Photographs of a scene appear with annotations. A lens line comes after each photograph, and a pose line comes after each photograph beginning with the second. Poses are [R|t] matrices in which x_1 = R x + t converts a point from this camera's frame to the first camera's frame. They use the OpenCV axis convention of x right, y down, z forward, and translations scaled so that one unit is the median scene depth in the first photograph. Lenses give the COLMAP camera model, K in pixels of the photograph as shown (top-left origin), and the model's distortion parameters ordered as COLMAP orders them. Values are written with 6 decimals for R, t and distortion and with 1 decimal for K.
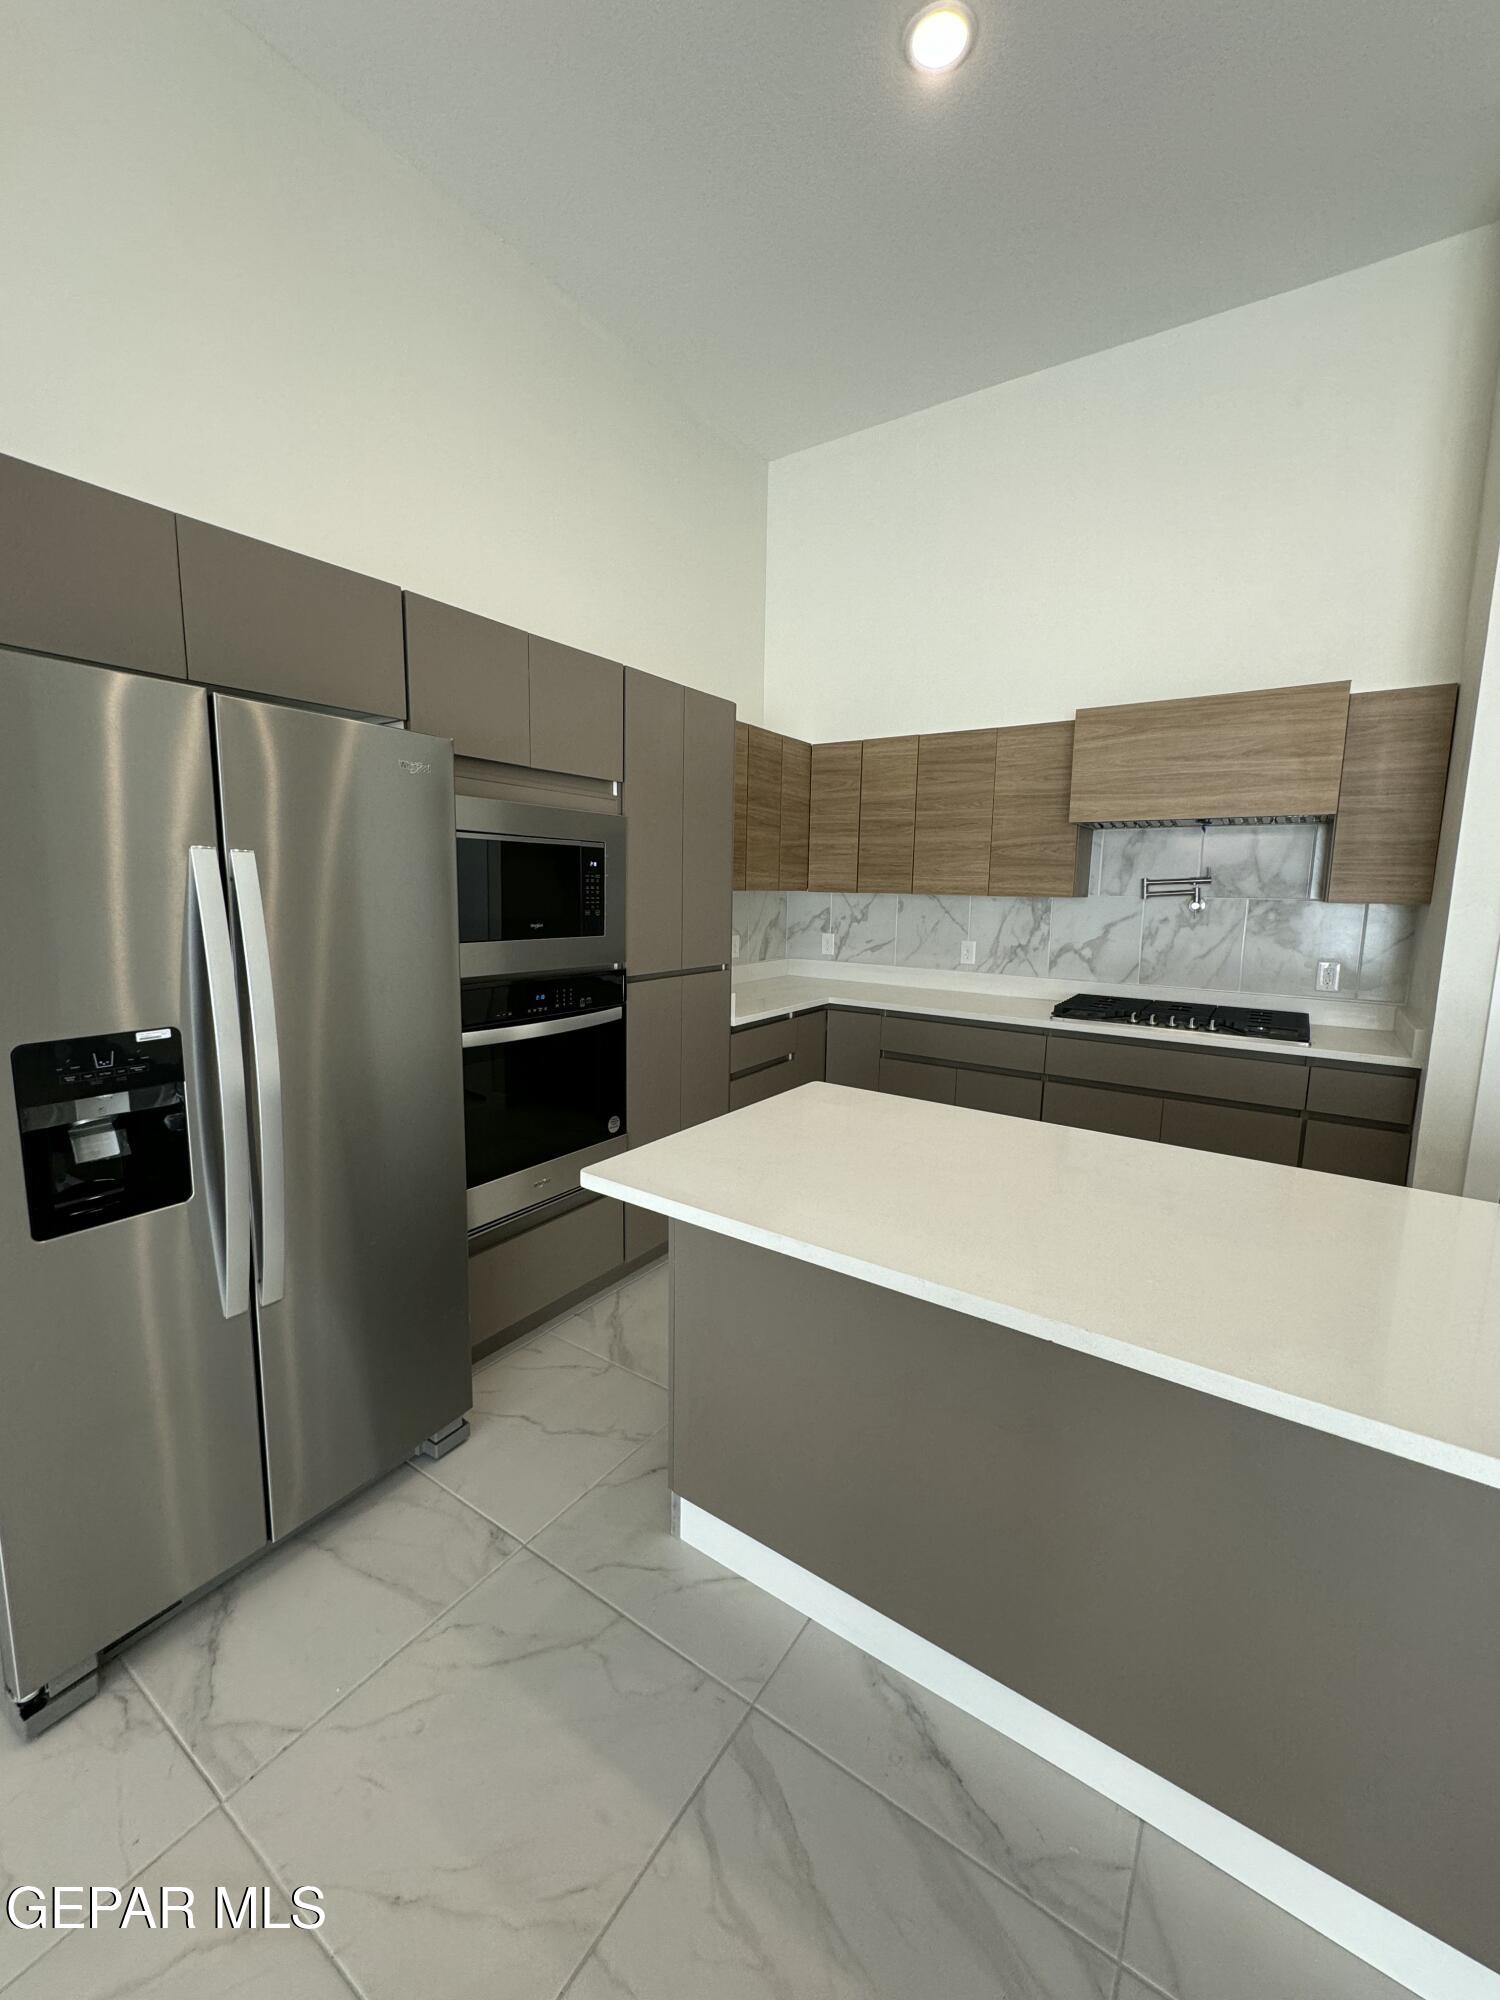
lens RADIAL K [[794.7, 0, 748.1], [0, 794.7, 993.3], [0, 0, 1]] dist [-0.000096, -0.000427]
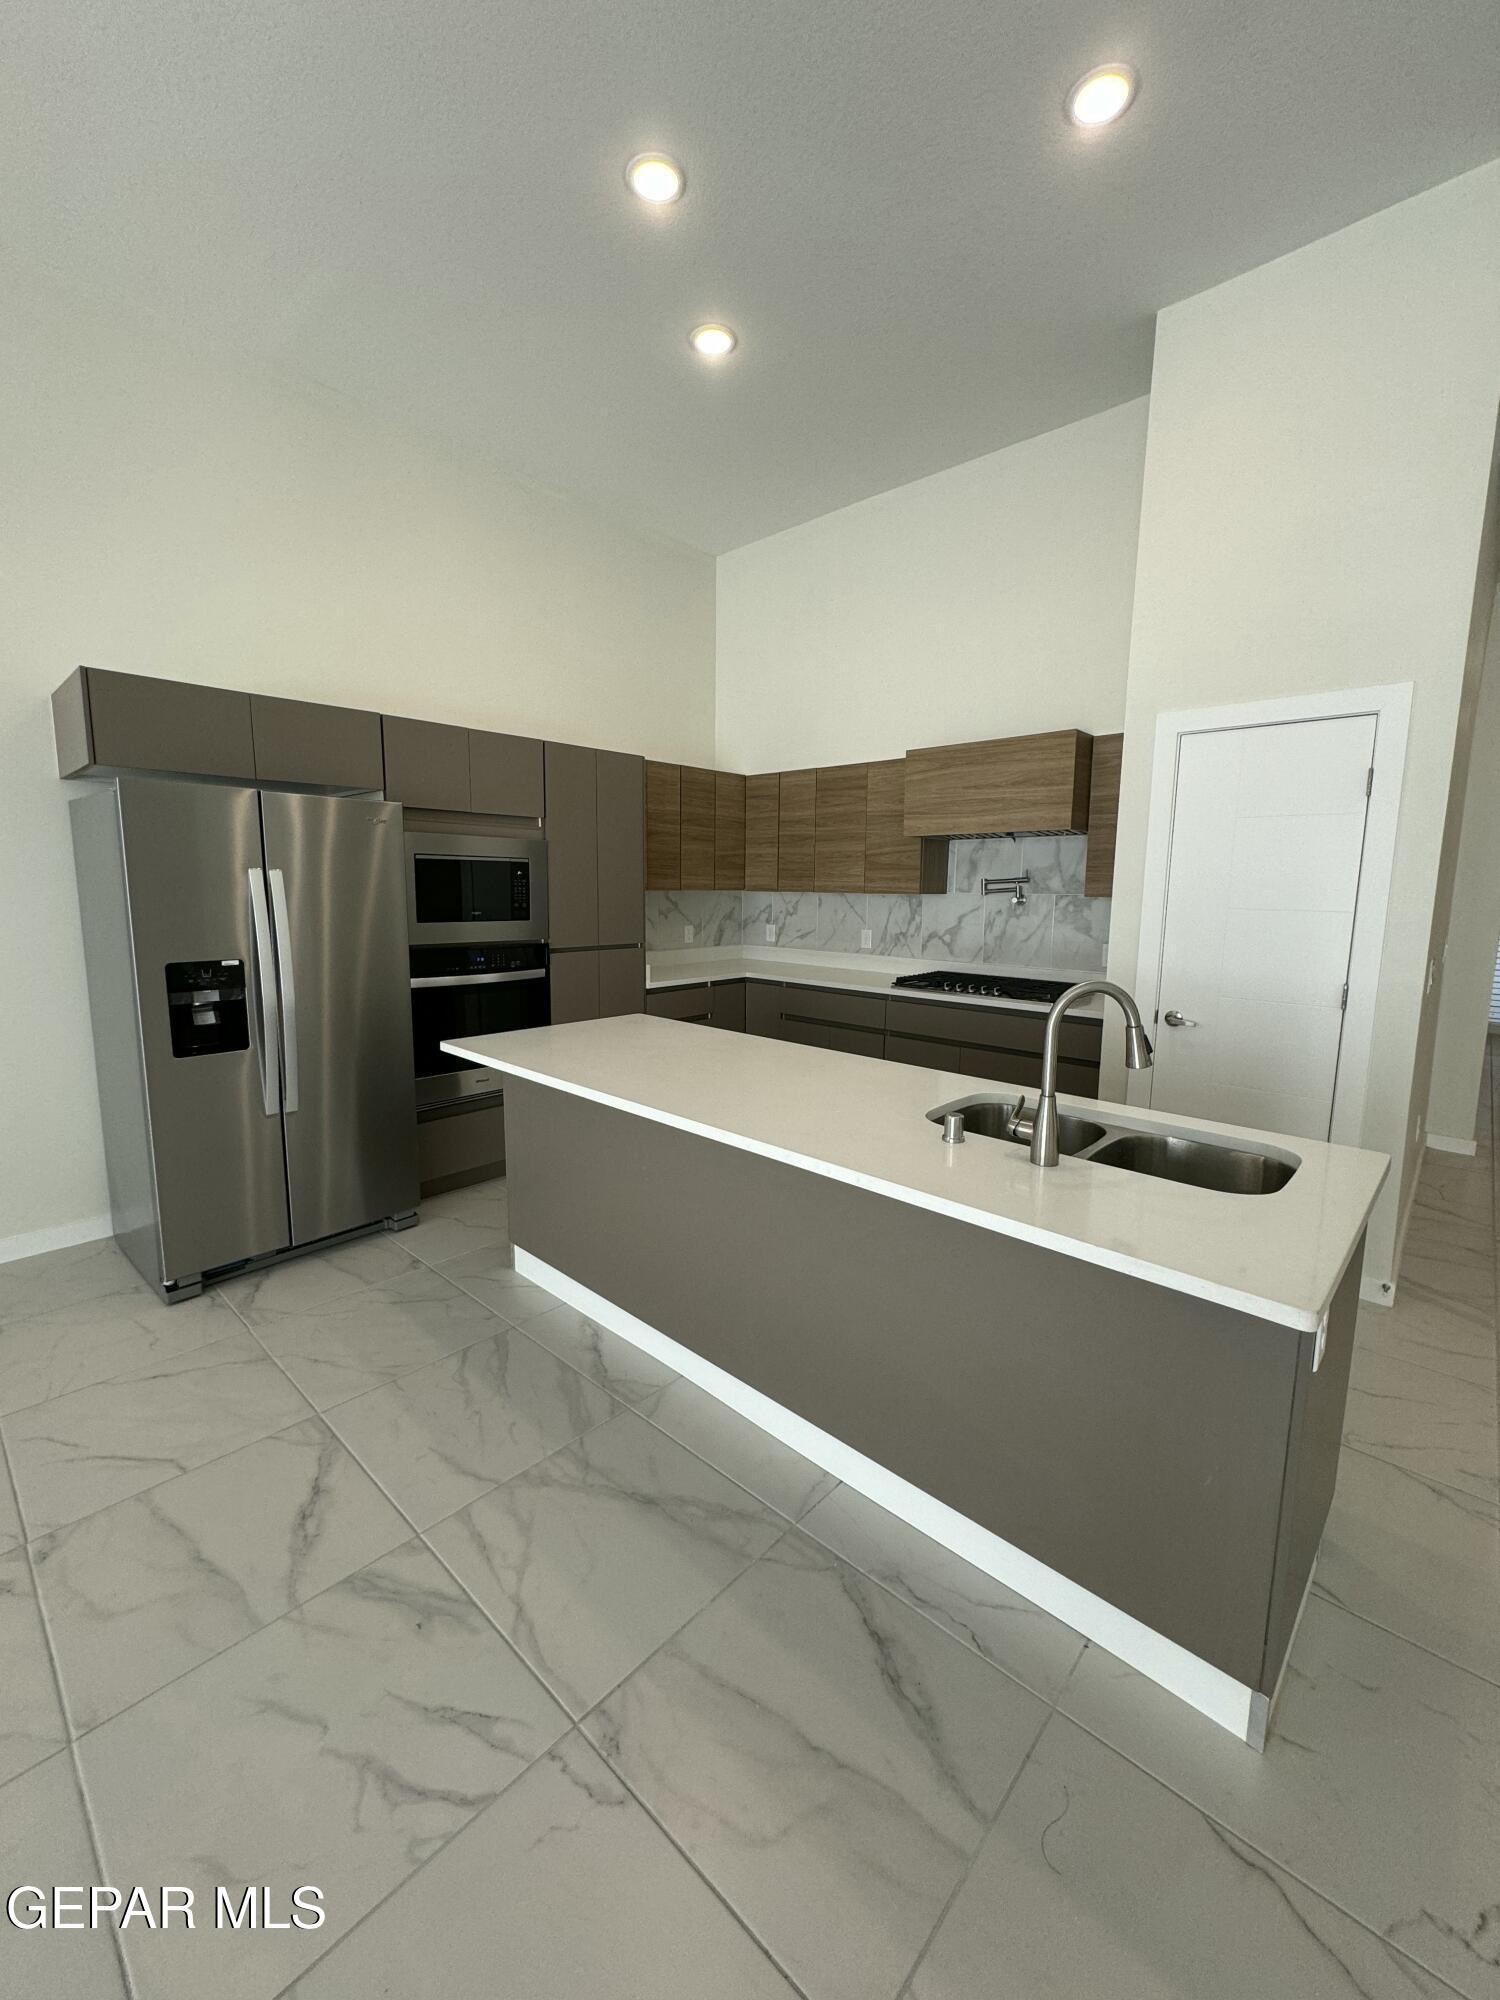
lens RADIAL K [[794.7, 0, 747.9], [0, 794.7, 991.6], [0, 0, 1]] dist [-0.000096, -0.000427]
pose [[0.988750, 0.012924, -0.149020, 0.392709], [-0.013528, 0.999904, -0.003042, 0.053042], [0.148966, 0.005024, 0.988830, -0.367397]]
